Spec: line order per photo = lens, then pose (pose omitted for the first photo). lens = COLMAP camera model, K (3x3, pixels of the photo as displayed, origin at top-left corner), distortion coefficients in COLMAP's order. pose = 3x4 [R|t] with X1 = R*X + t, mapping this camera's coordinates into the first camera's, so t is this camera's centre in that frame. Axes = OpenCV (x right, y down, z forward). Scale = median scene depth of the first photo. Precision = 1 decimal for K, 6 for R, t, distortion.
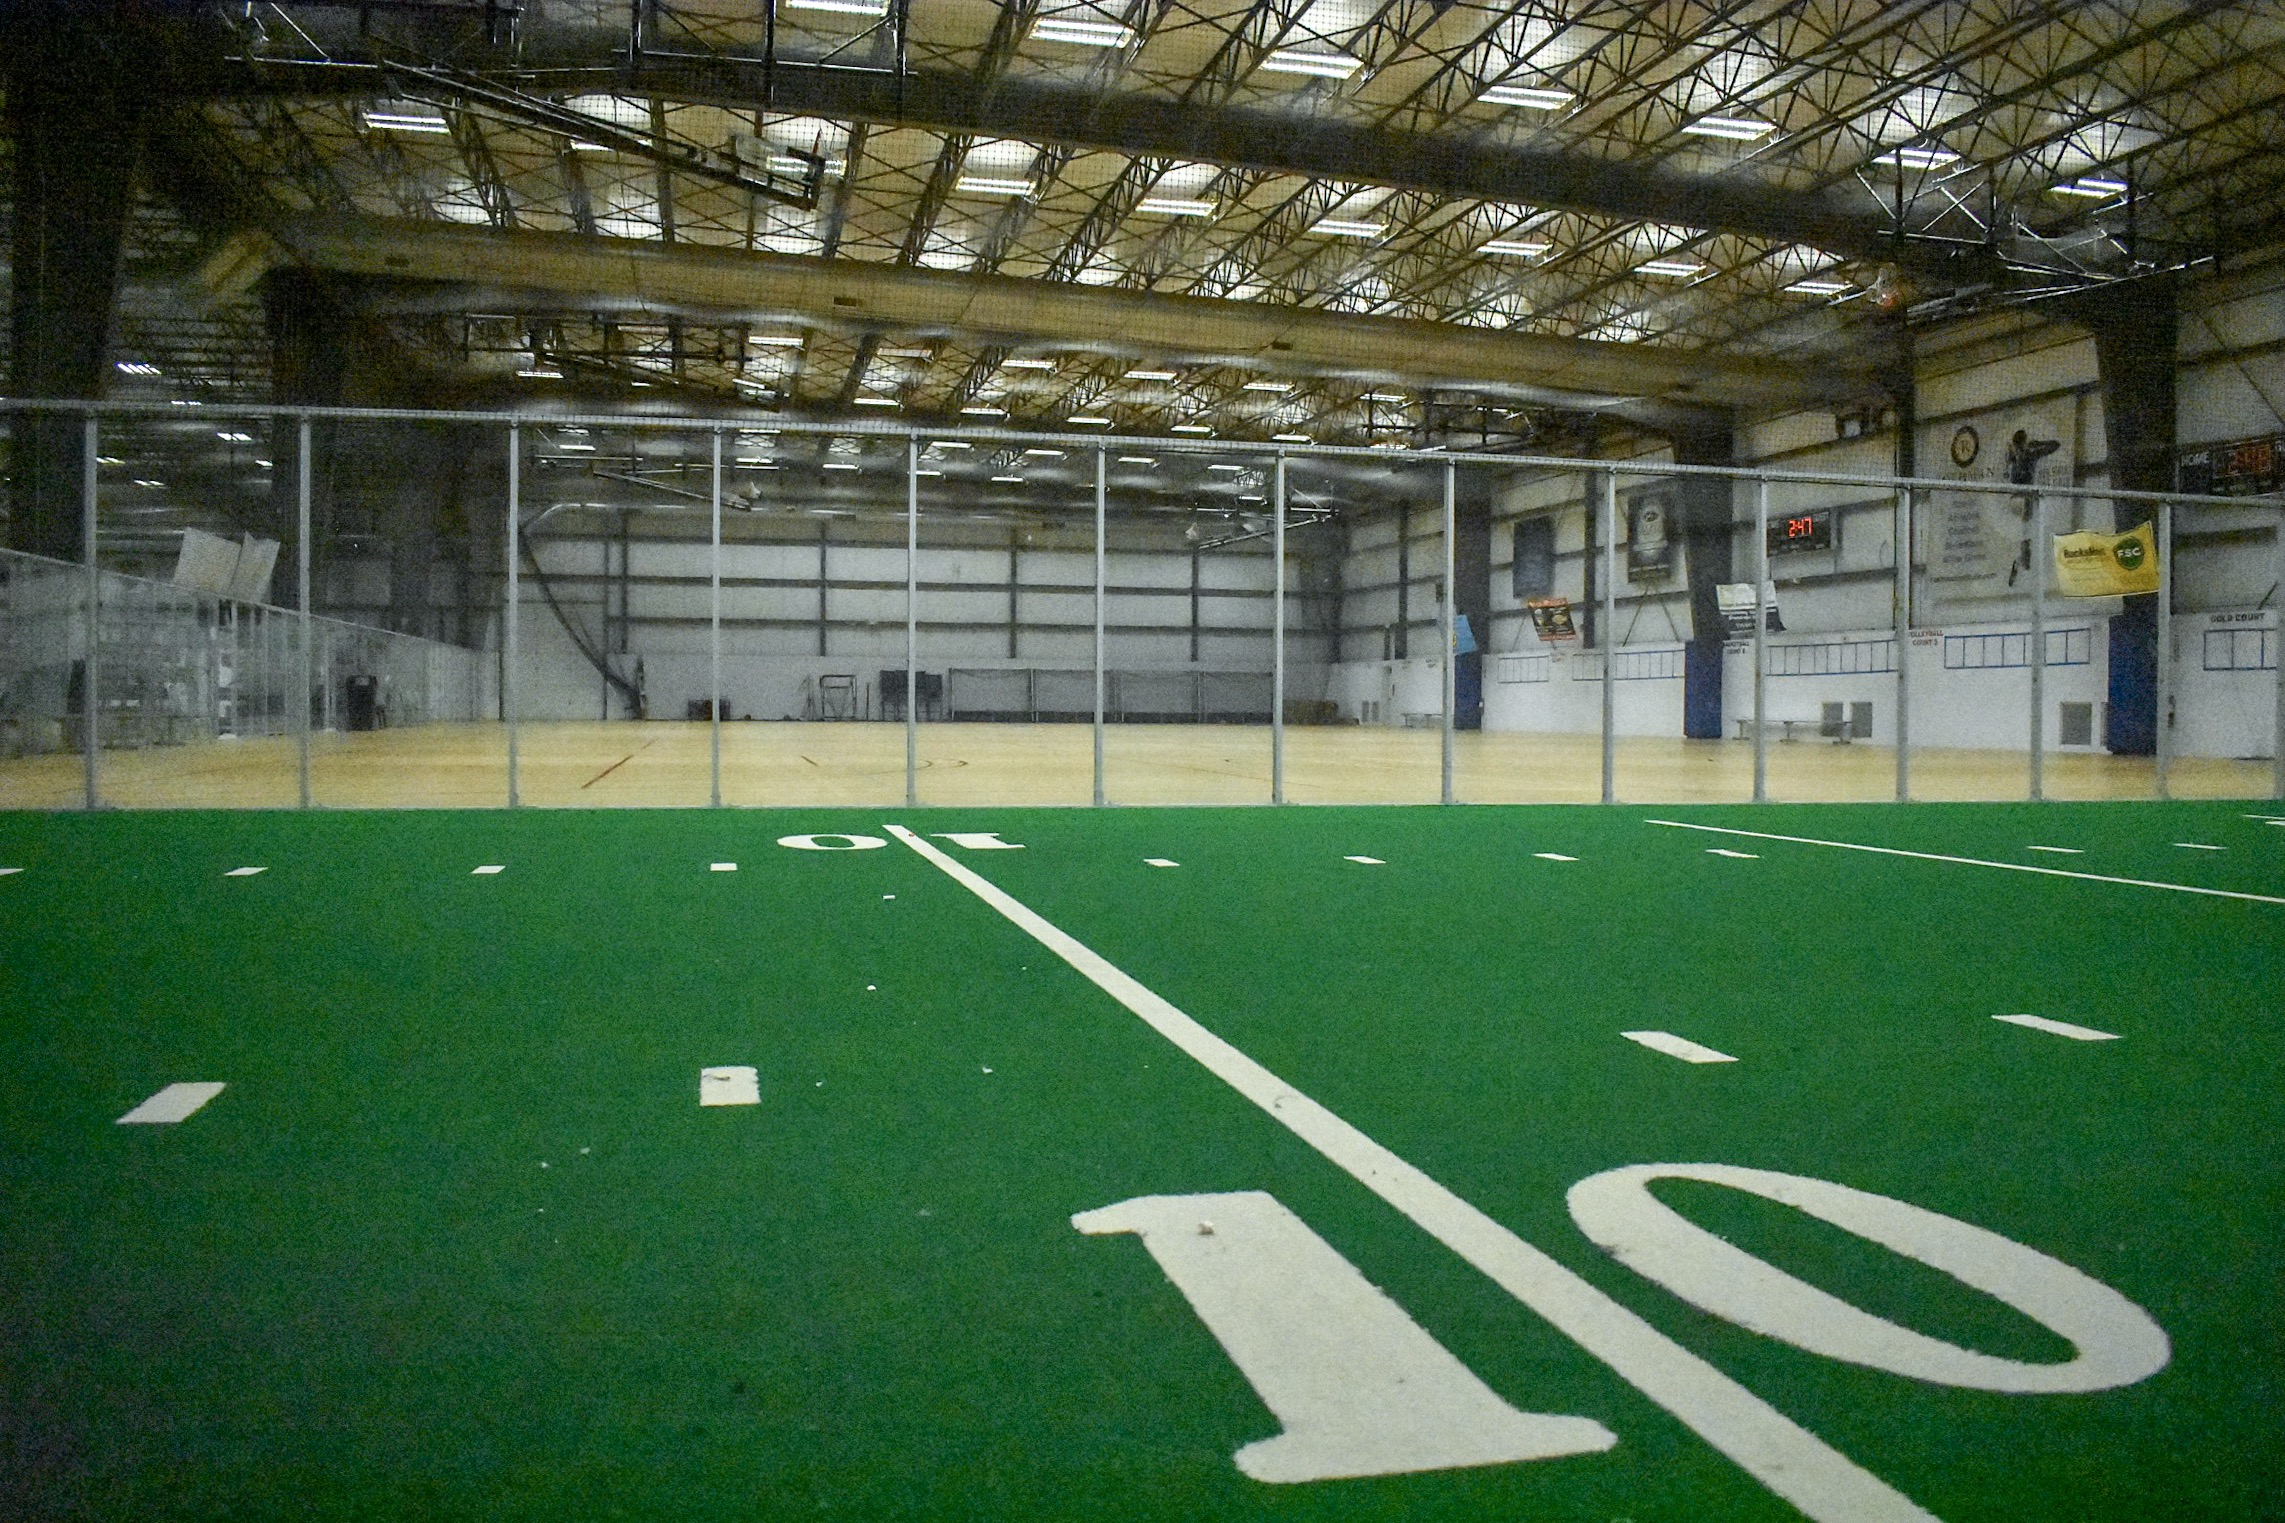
lens RADIAL K [[1804.4, 0, 1148.9], [0, 1804.4, 761.4], [0, 0, 1]] dist [-0.091154, 0.016667]
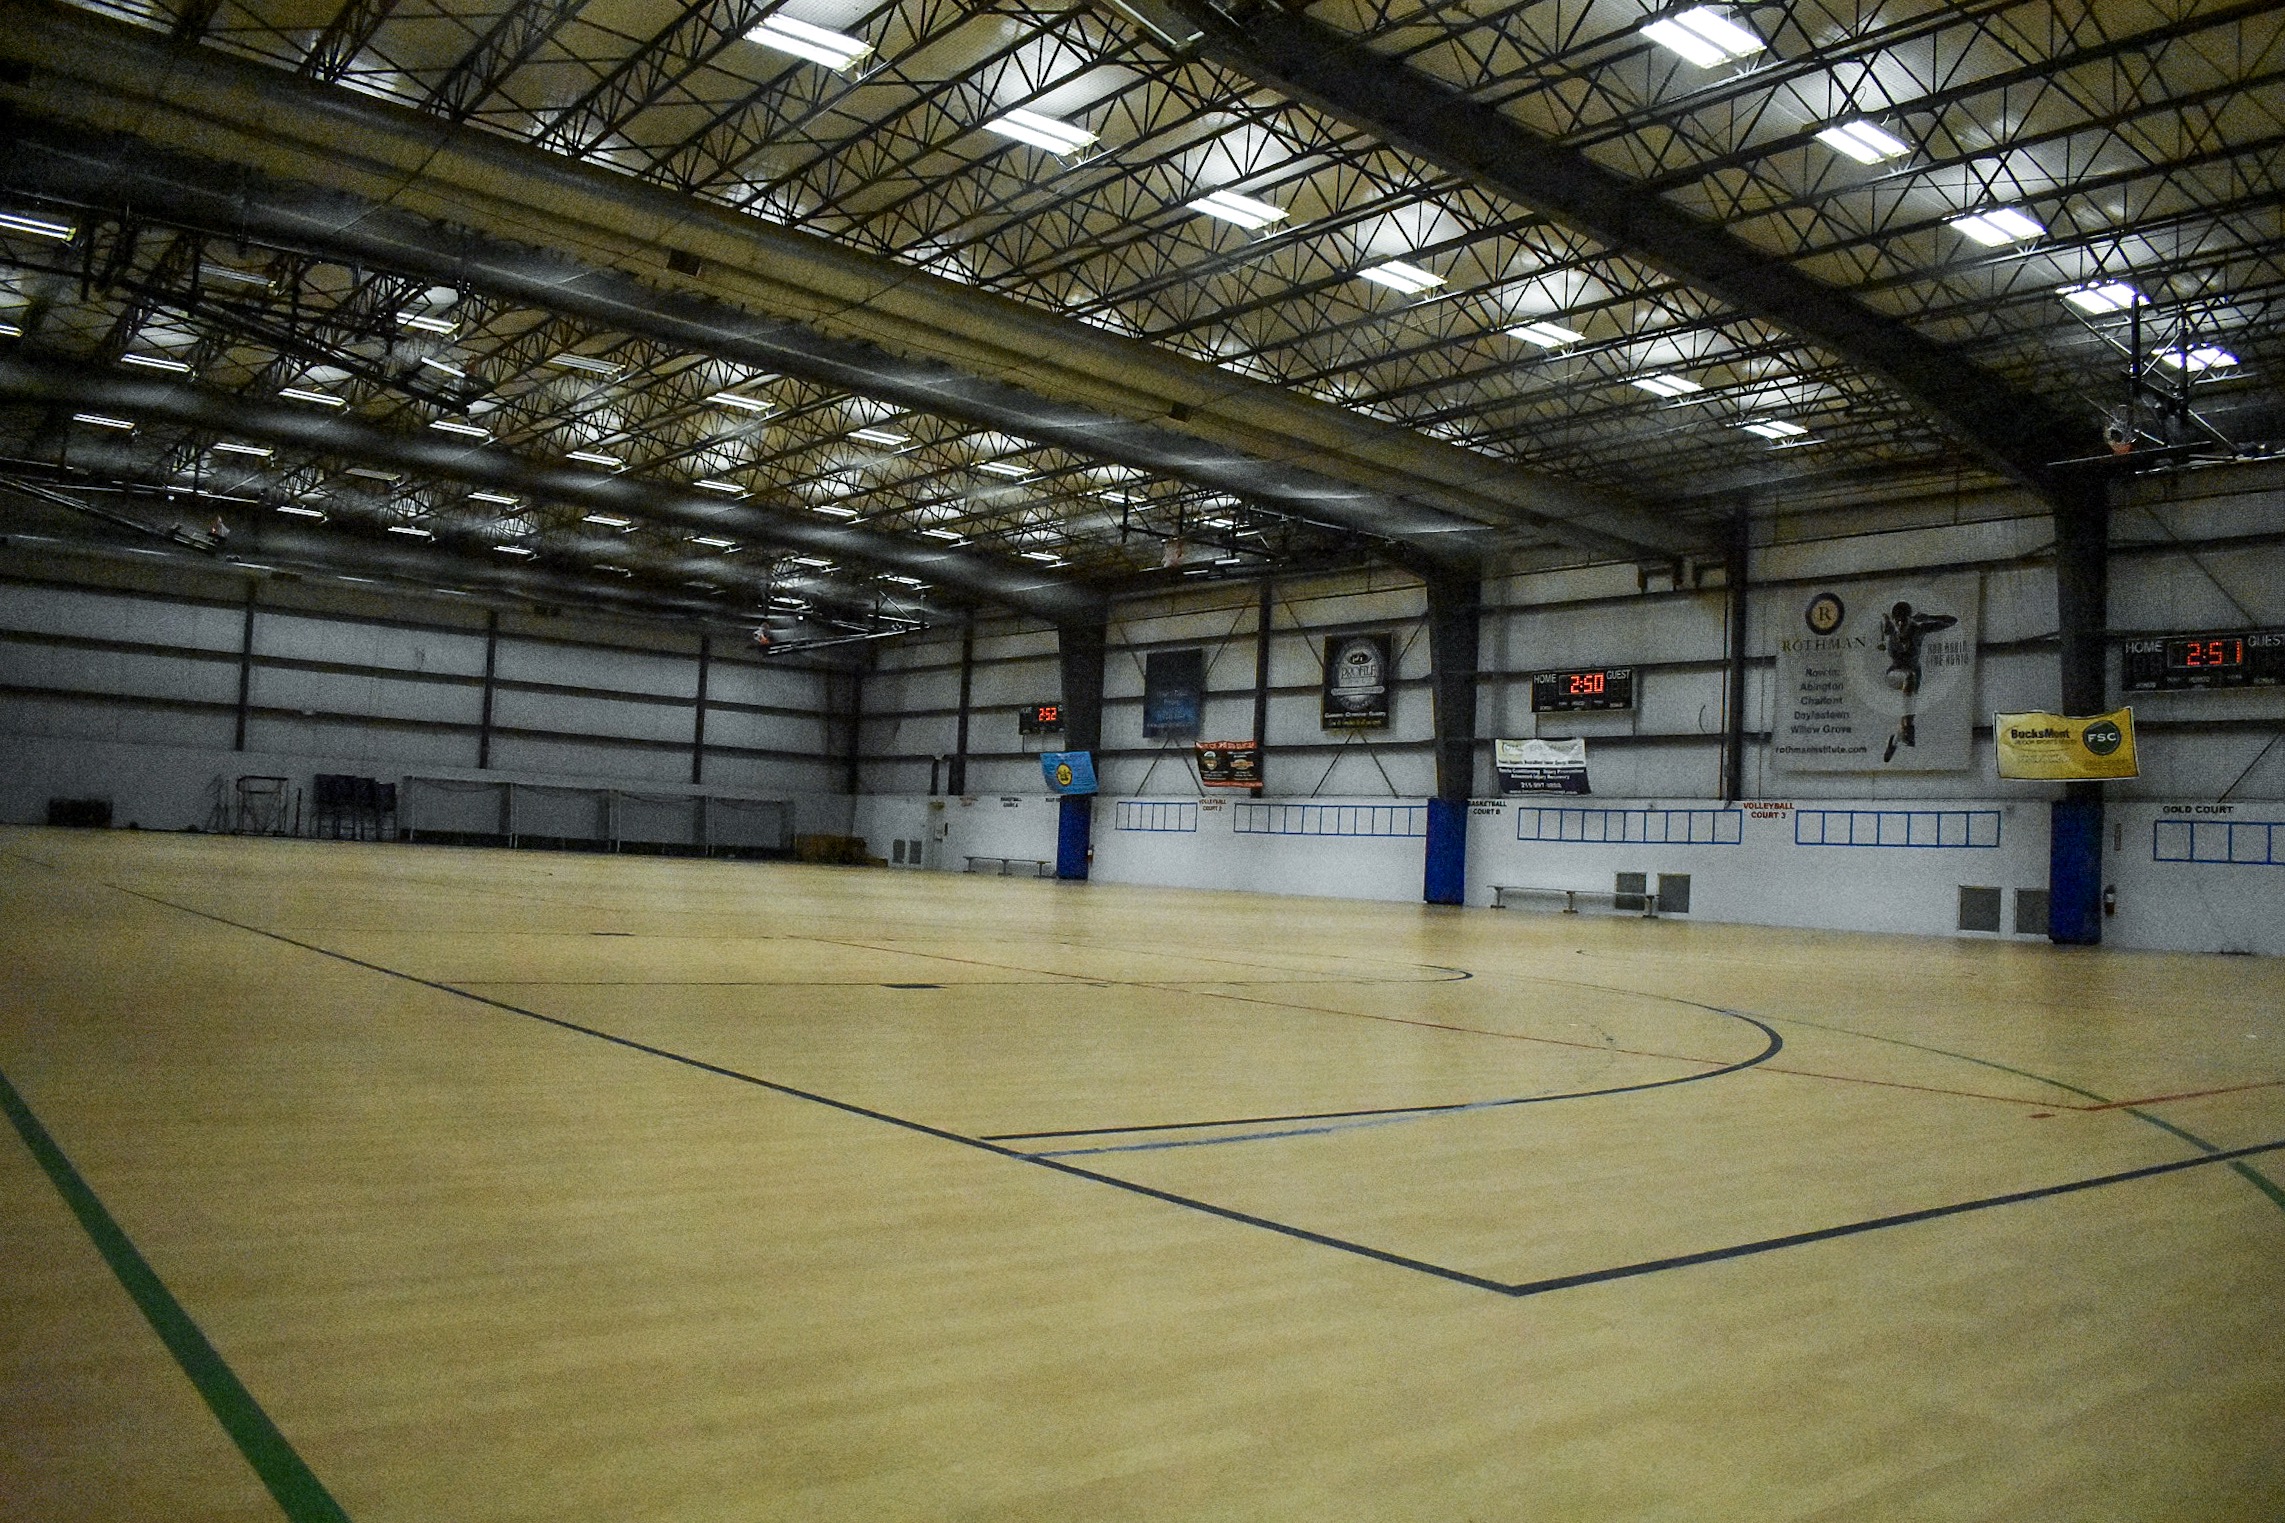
lens RADIAL K [[1804.4, 0, 1148.9], [0, 1804.4, 761.4], [0, 0, 1]] dist [-0.091154, 0.016667]
pose [[0.908051, 0.059972, 0.414545, -0.196003], [-0.029757, 0.996433, -0.078970, -0.007880], [-0.417802, 0.059373, 0.906596, 0.204300]]
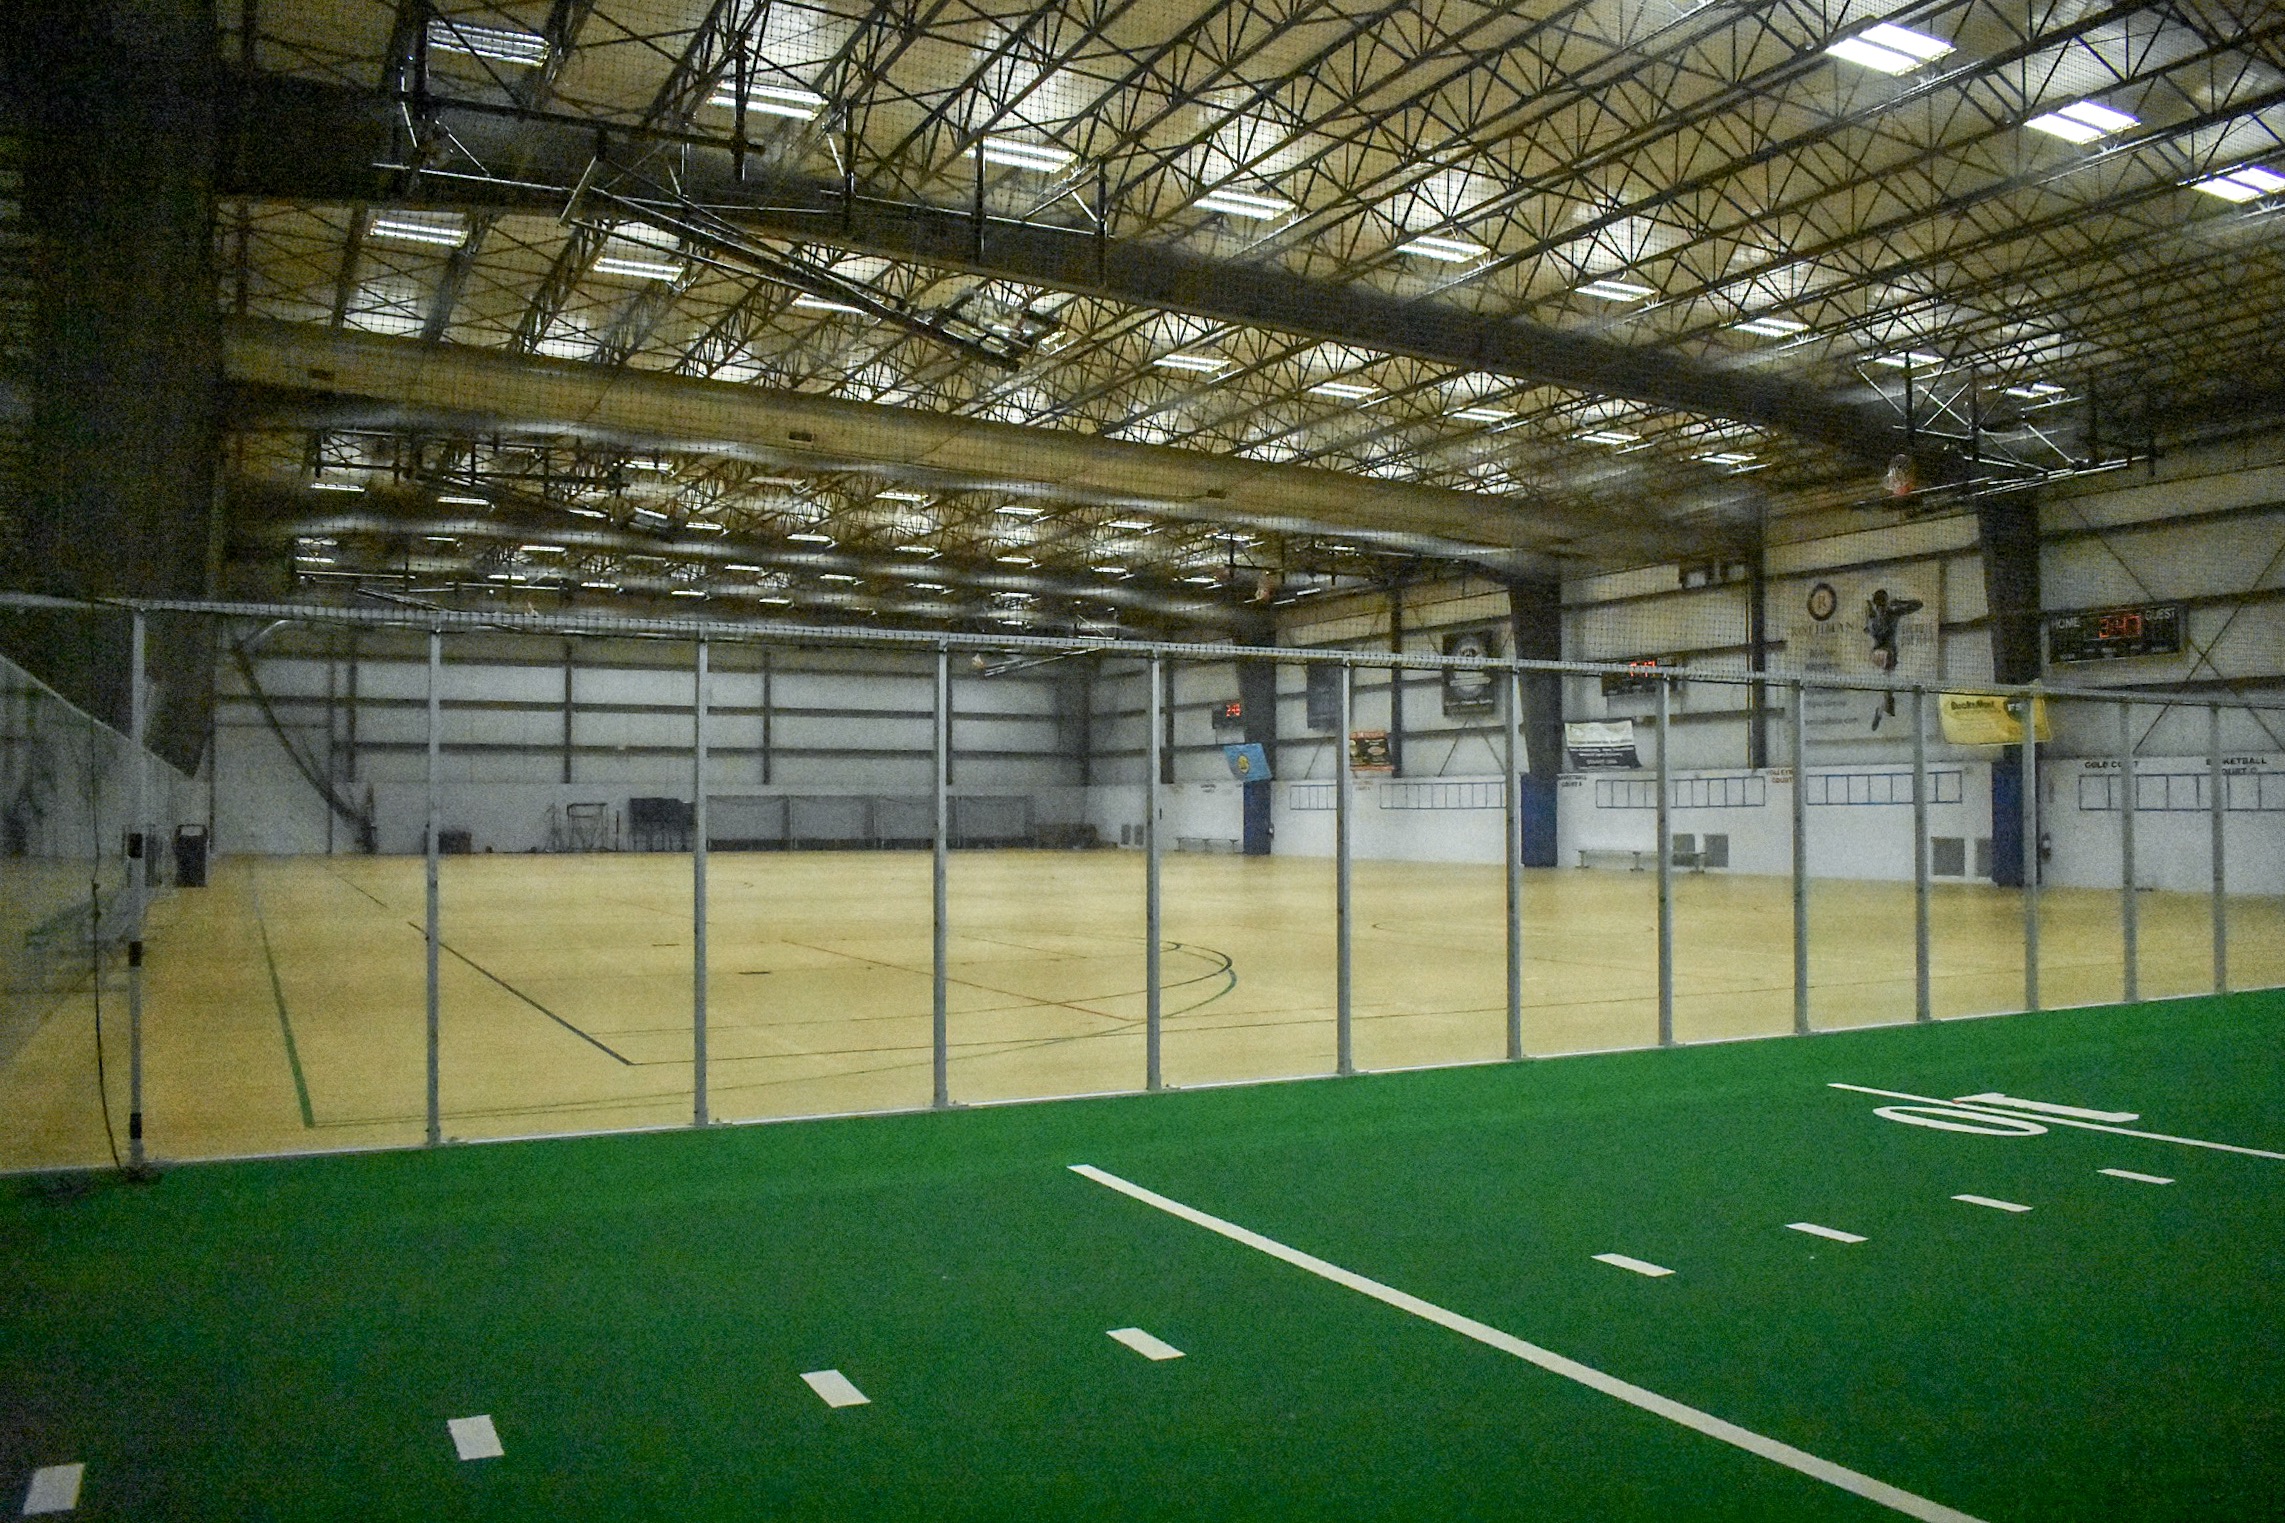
lens RADIAL K [[1804.4, 0, 1148.9], [0, 1804.4, 761.4], [0, 0, 1]] dist [-0.091154, 0.016667]
pose [[0.971580, -0.003570, 0.236685, -0.149823], [0.016869, 0.998388, -0.054189, -0.019558], [-0.236110, 0.056642, 0.970074, 0.023880]]
